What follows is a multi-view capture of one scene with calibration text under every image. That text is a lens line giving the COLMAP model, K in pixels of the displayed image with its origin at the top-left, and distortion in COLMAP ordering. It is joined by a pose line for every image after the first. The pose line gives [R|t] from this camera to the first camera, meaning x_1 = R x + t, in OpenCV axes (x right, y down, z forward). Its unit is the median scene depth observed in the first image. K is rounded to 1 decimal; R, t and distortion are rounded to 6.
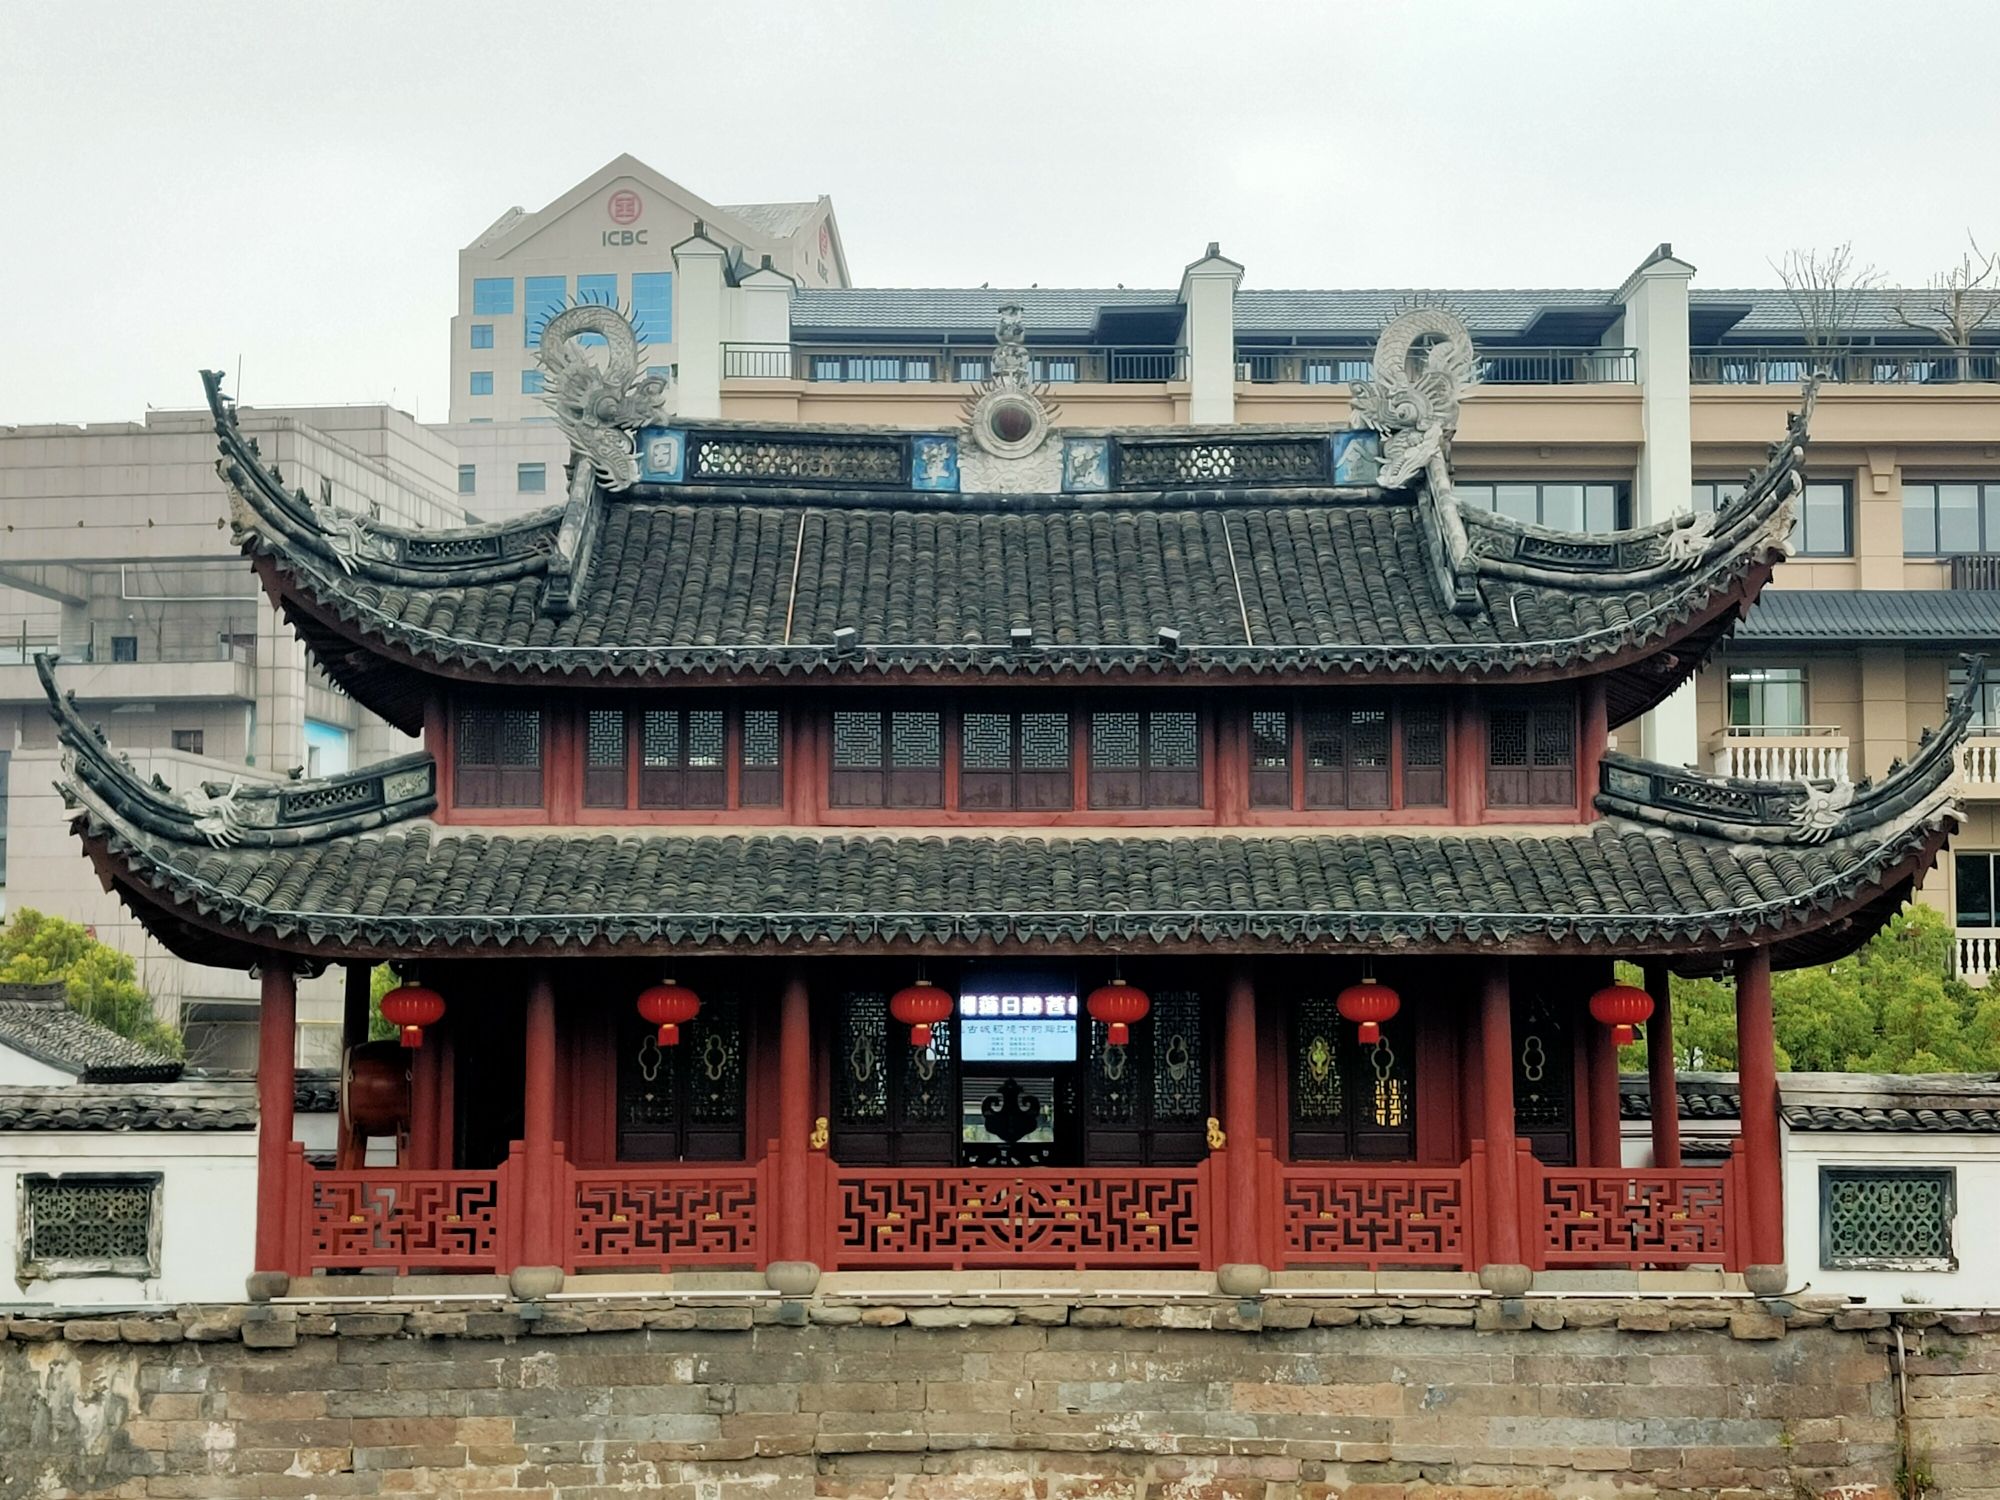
lens RADIAL K [[3060.3, 0, 1005.6], [0, 3060.3, 759.9], [0, 0, 1]] dist [0.142687, -0.496772]
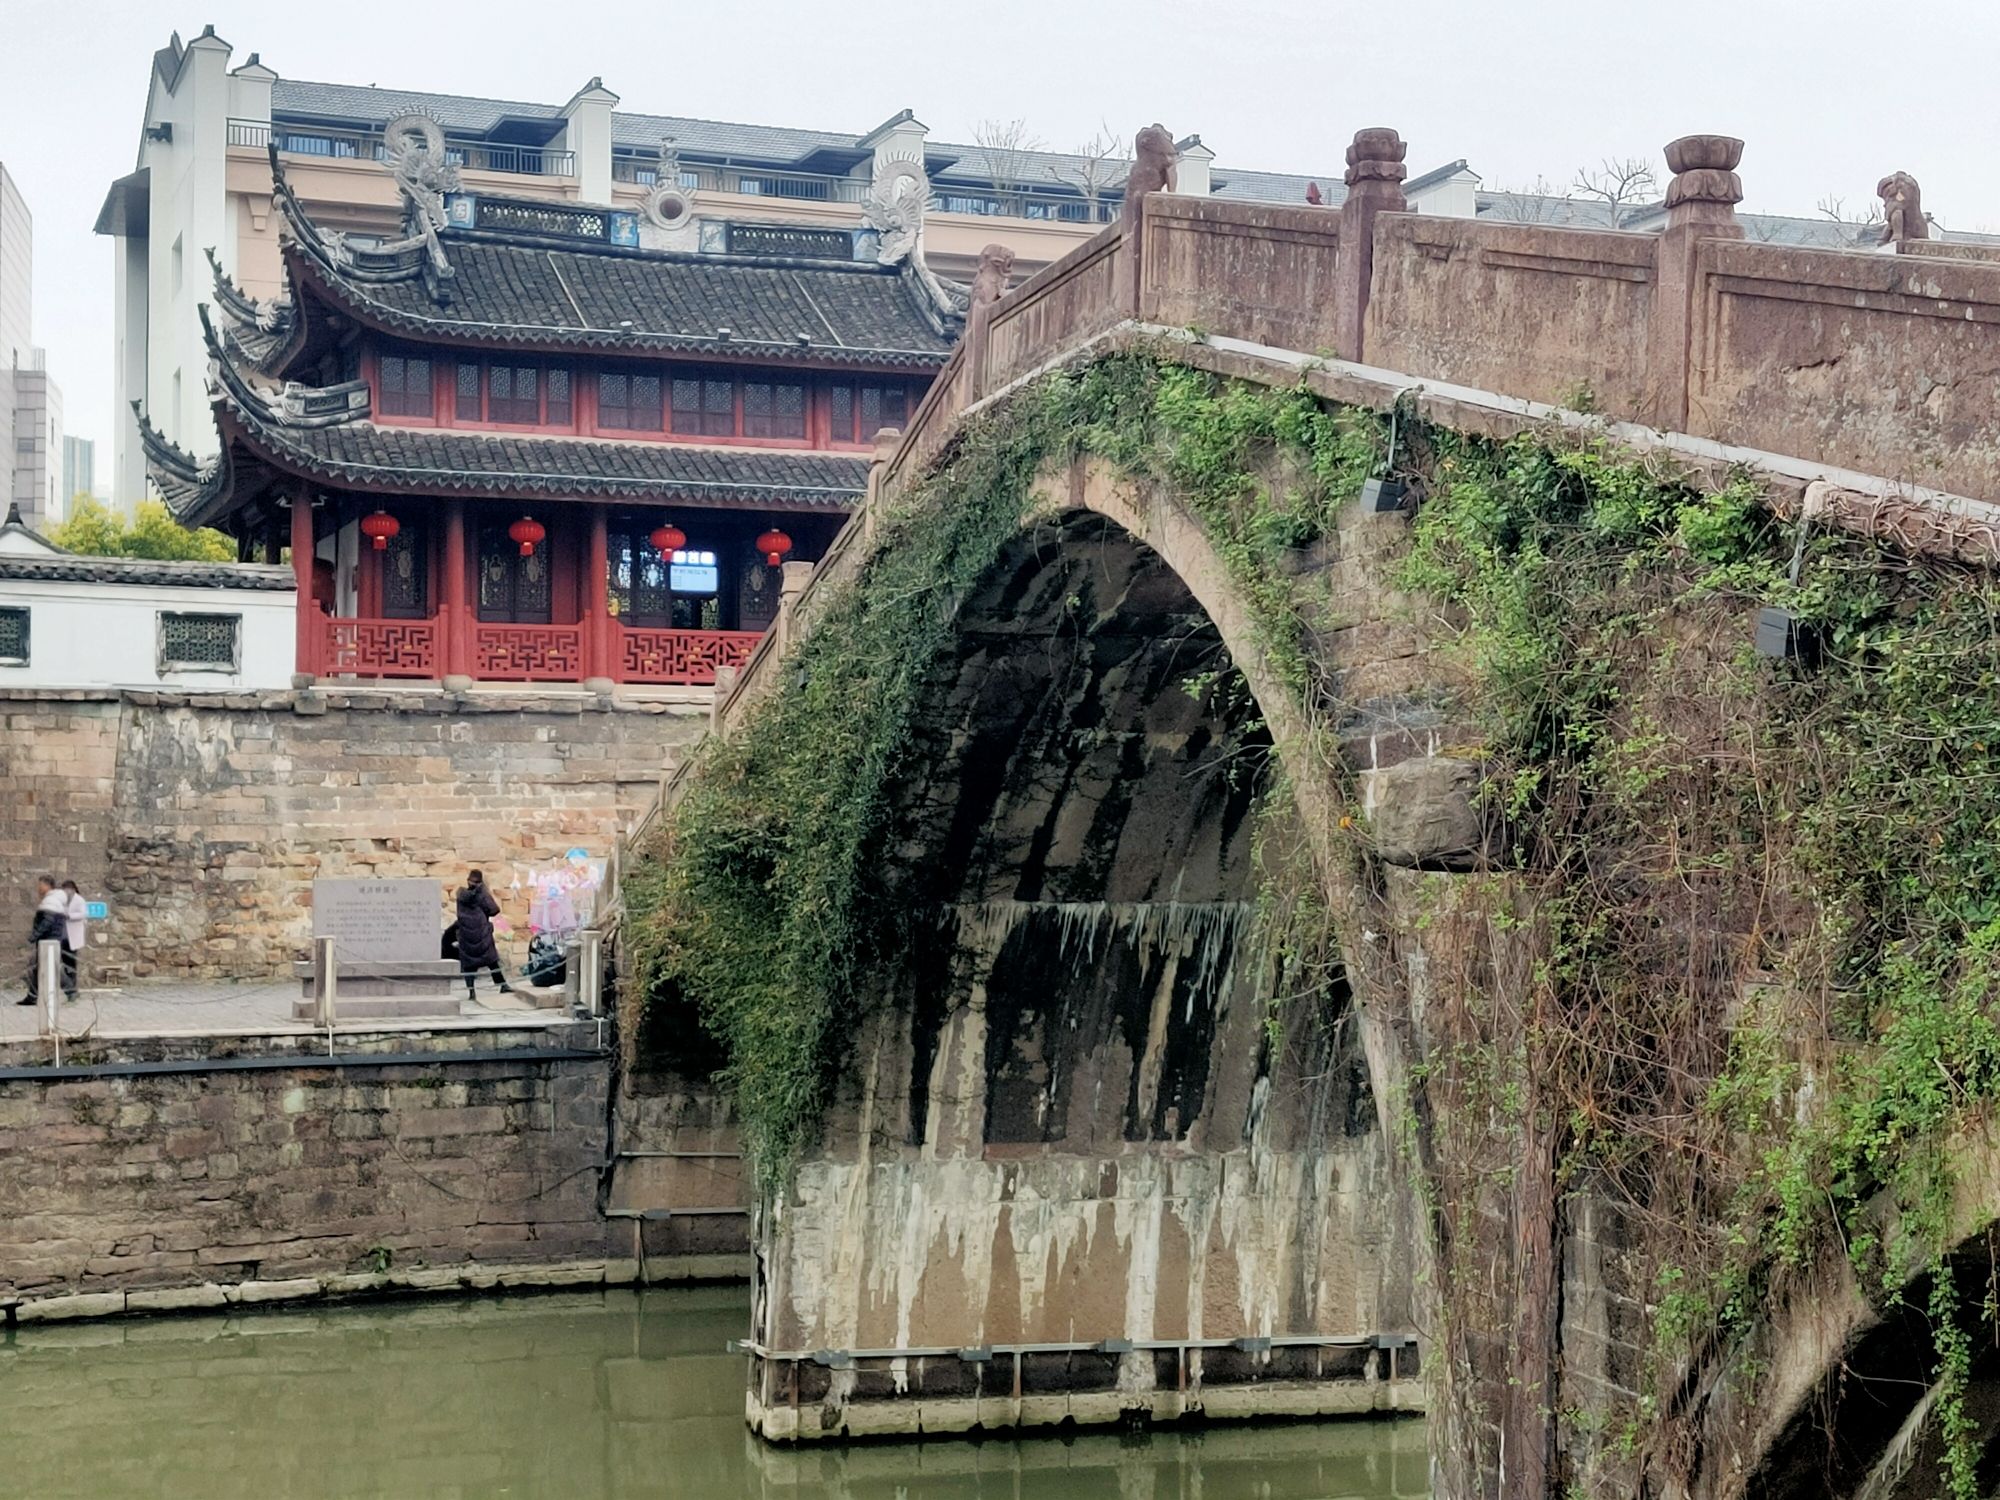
lens RADIAL K [[3060.3, 0, 1005.6], [0, 3060.3, 759.9], [0, 0, 1]] dist [0.142687, -0.496772]
pose [[0.939809, 0.015220, 0.341361, -0.451131], [-0.037317, 0.997604, 0.058258, 0.097638], [-0.339656, -0.067490, 0.938125, -0.746403]]
